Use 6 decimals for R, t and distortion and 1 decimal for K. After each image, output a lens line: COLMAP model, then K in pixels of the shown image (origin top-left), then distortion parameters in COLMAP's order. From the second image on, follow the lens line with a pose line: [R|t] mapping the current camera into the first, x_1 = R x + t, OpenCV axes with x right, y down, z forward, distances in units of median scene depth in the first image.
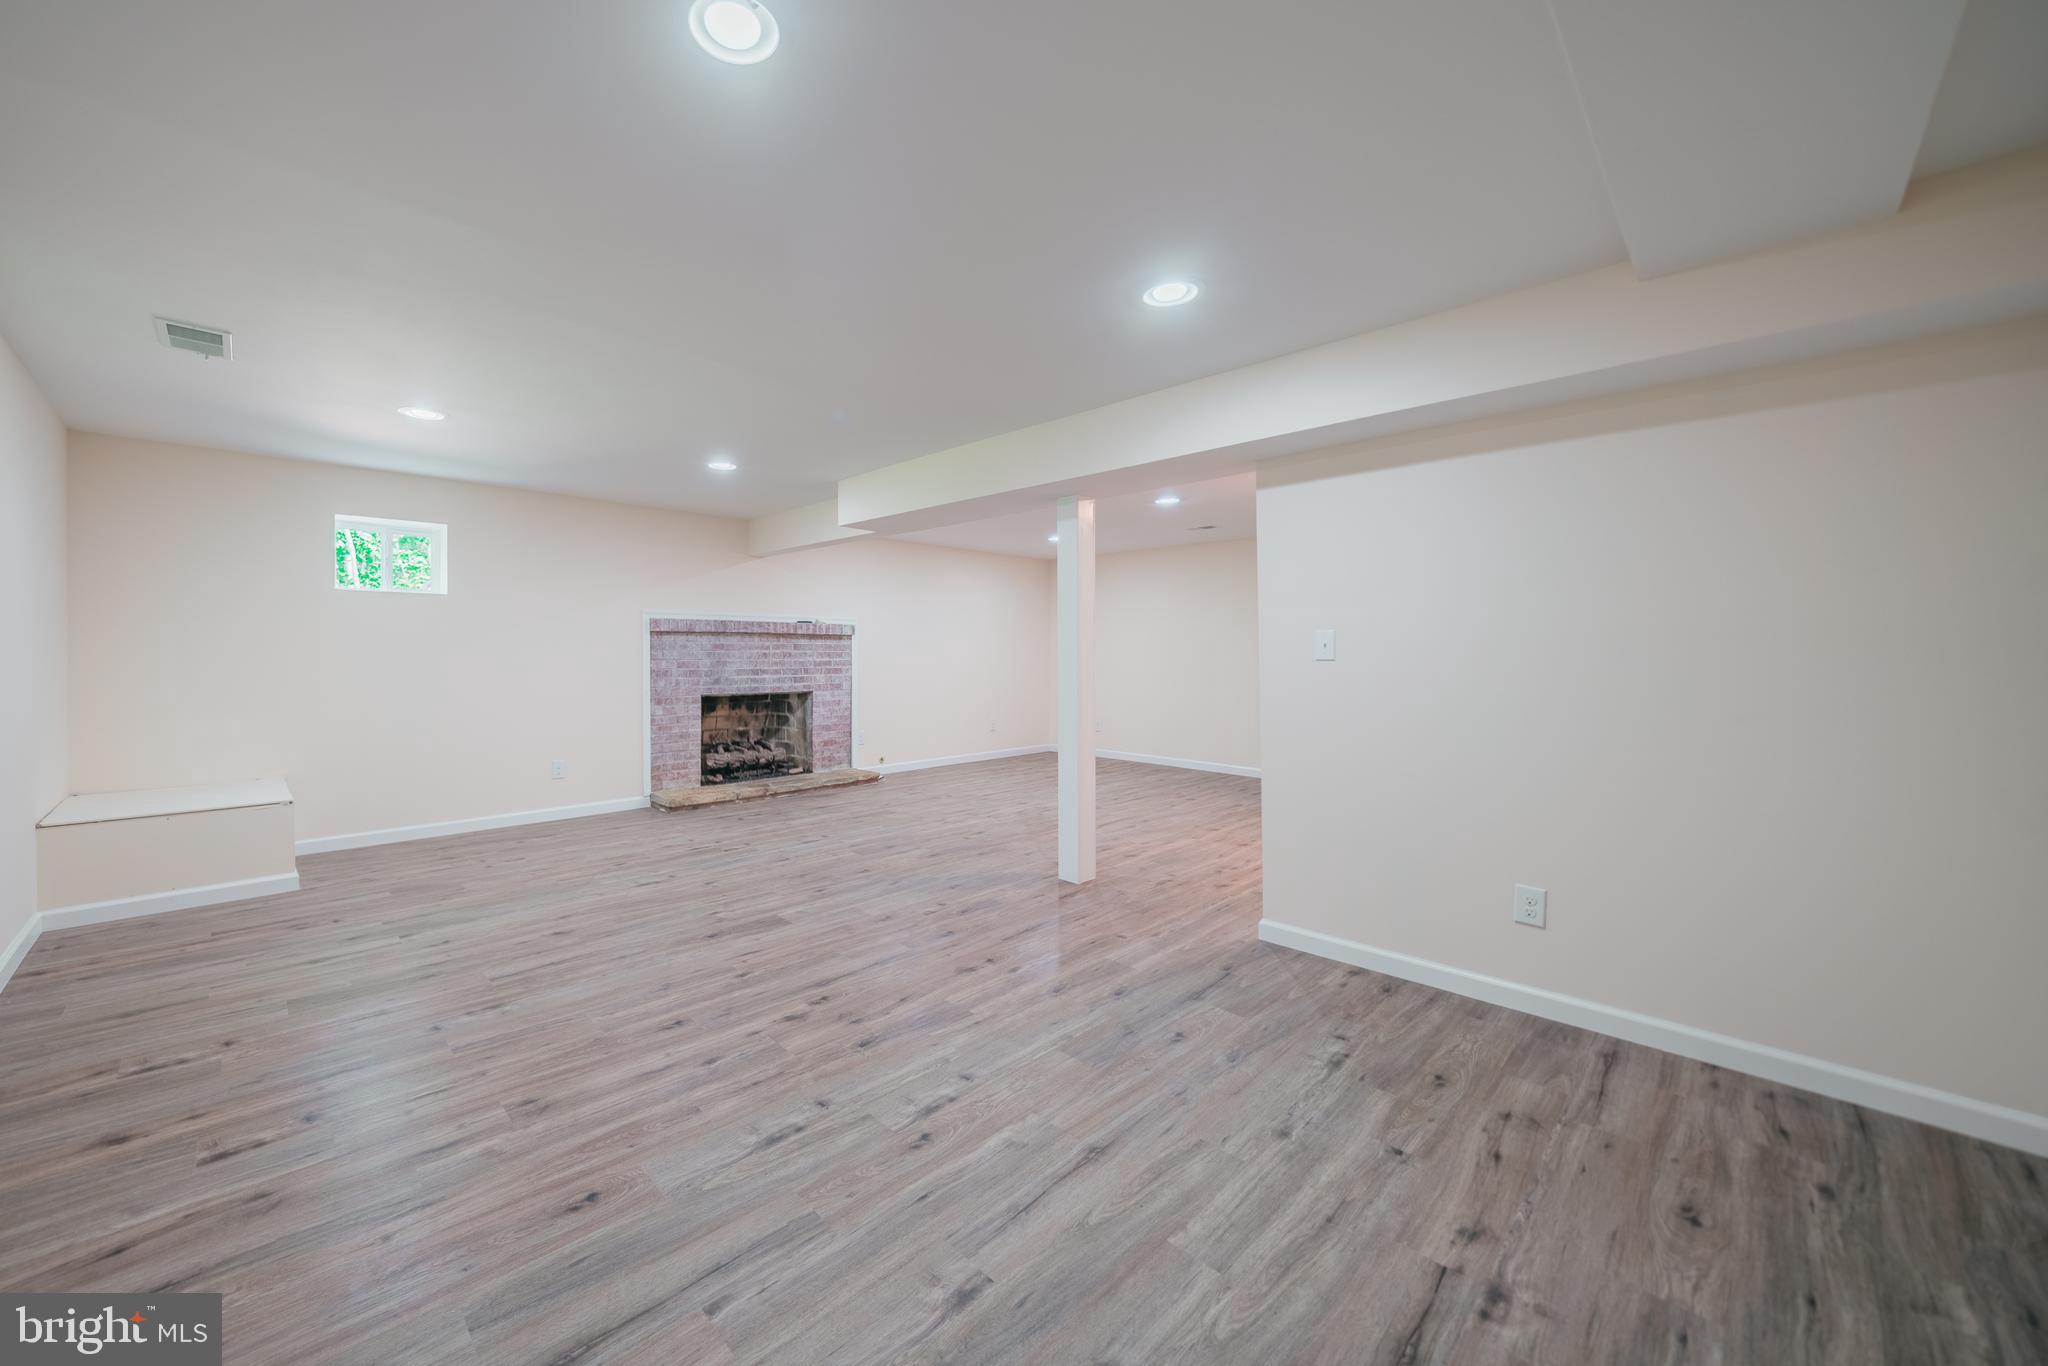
lens RADIAL K [[701.1, 0, 1024.0], [0, 701.1, 683.0], [0, 0, 1]] dist [-0.000239, 0.000002]
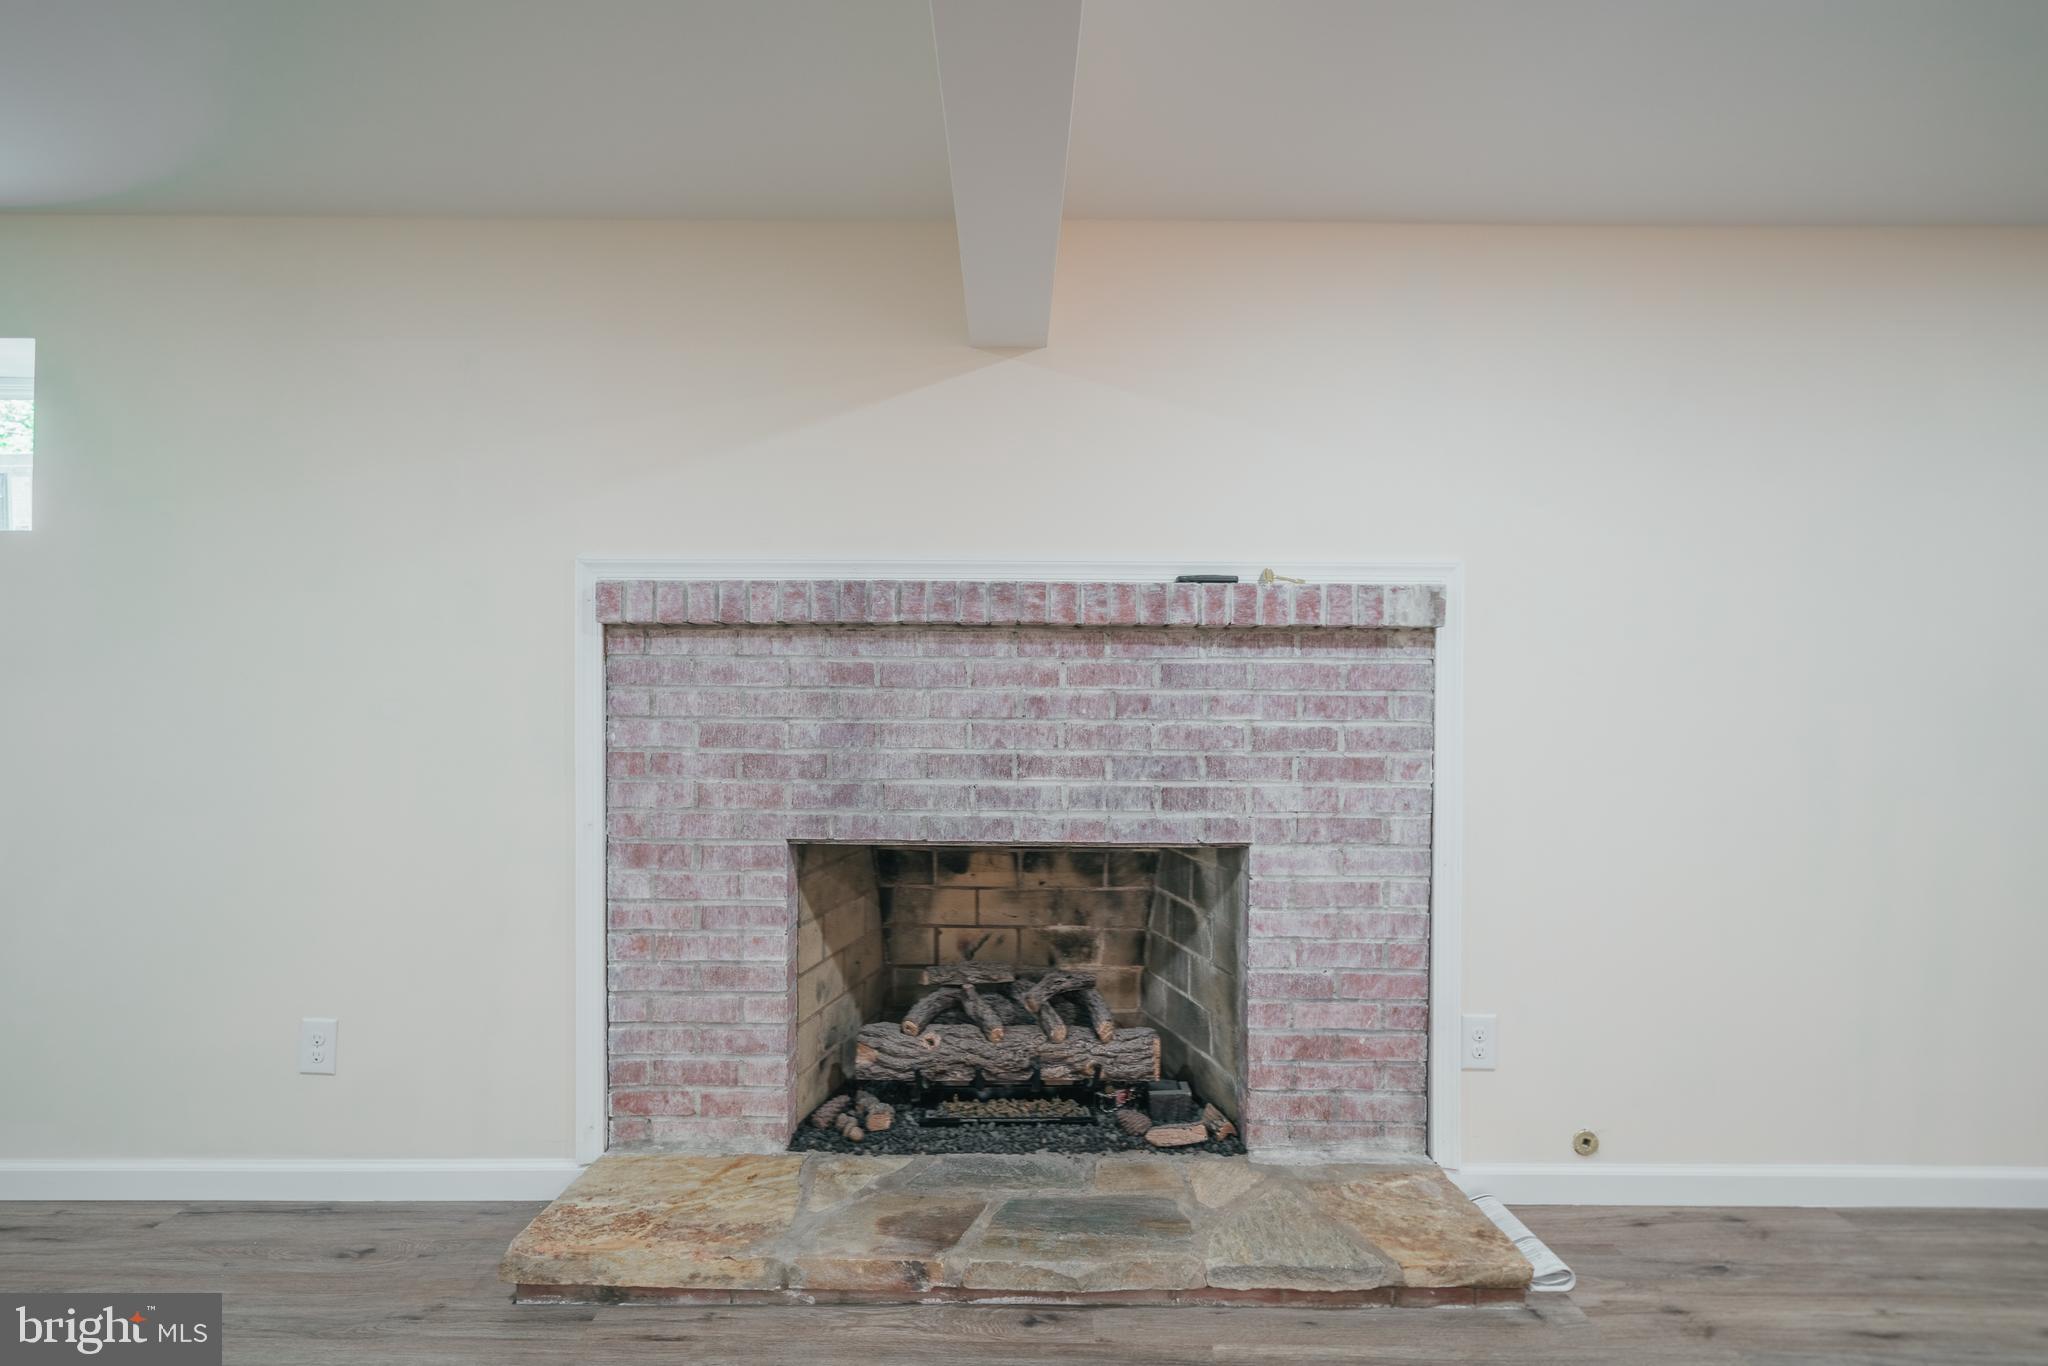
lens RADIAL K [[873.2, 0, 1024.0], [0, 873.2, 683.0], [0, 0, 1]] dist [-0.000963, -0.000062]
pose [[0.620518, -0.002082, -0.784190, -0.100567], [-0.038610, 0.998703, -0.033203, -0.035480], [0.783241, 0.050880, 0.619632, 0.752370]]
